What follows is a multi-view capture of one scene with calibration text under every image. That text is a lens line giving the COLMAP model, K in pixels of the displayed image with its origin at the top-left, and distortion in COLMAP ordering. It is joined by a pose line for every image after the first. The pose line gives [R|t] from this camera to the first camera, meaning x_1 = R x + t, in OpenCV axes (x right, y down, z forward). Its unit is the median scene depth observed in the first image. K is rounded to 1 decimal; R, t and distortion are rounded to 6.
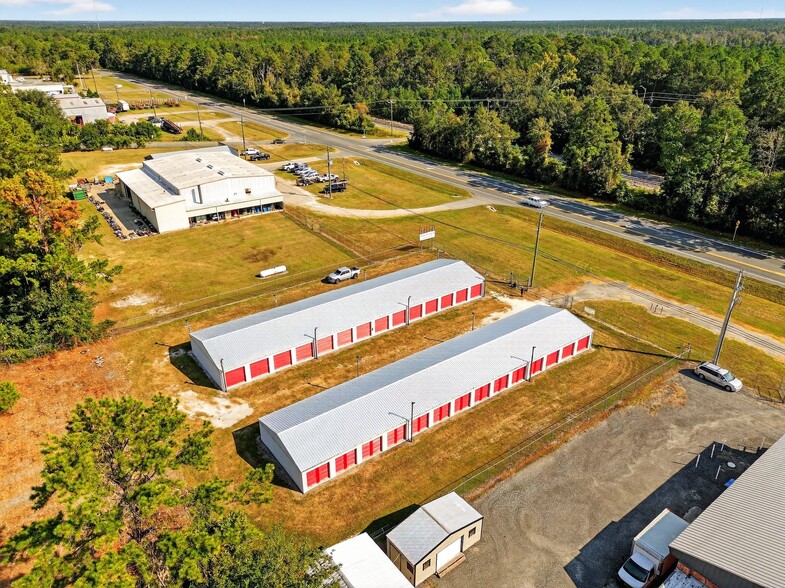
lens RADIAL K [[552.5, 0, 392.5], [0, 552.5, 294.0], [0, 0, 1]] dist [0.077588, -0.074050]
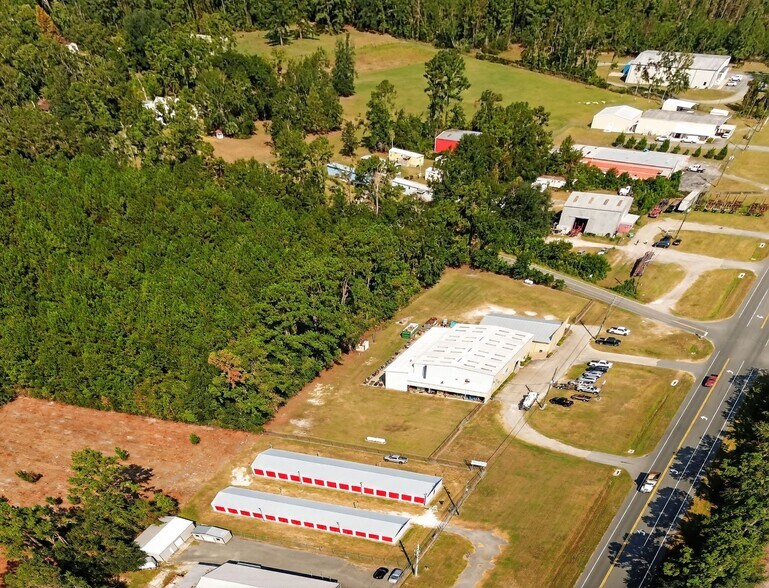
lens RADIAL K [[1777.6, 0, 384.5], [0, 1777.6, 294.0], [0, 0, 1]] dist [0.275038, 0.284990]
pose [[0.522367, 0.284662, -0.803804, 2.689314], [-0.370223, 0.924866, 0.086939, -0.633280], [0.768159, 0.252173, 0.588507, -1.407044]]
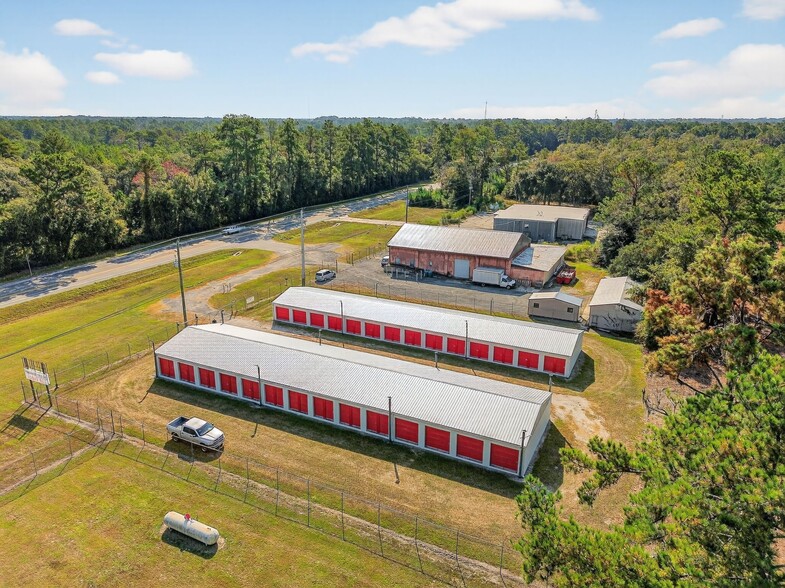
lens RADIAL K [[552.5, 0, 392.5], [0, 552.5, 294.0], [0, 0, 1]] dist [0.077588, -0.074050]
pose [[-0.440469, -0.271354, 0.855777, -0.481784], [0.393845, 0.798200, 0.455810, -0.252686], [-0.806767, 0.537814, -0.244711, 0.715908]]
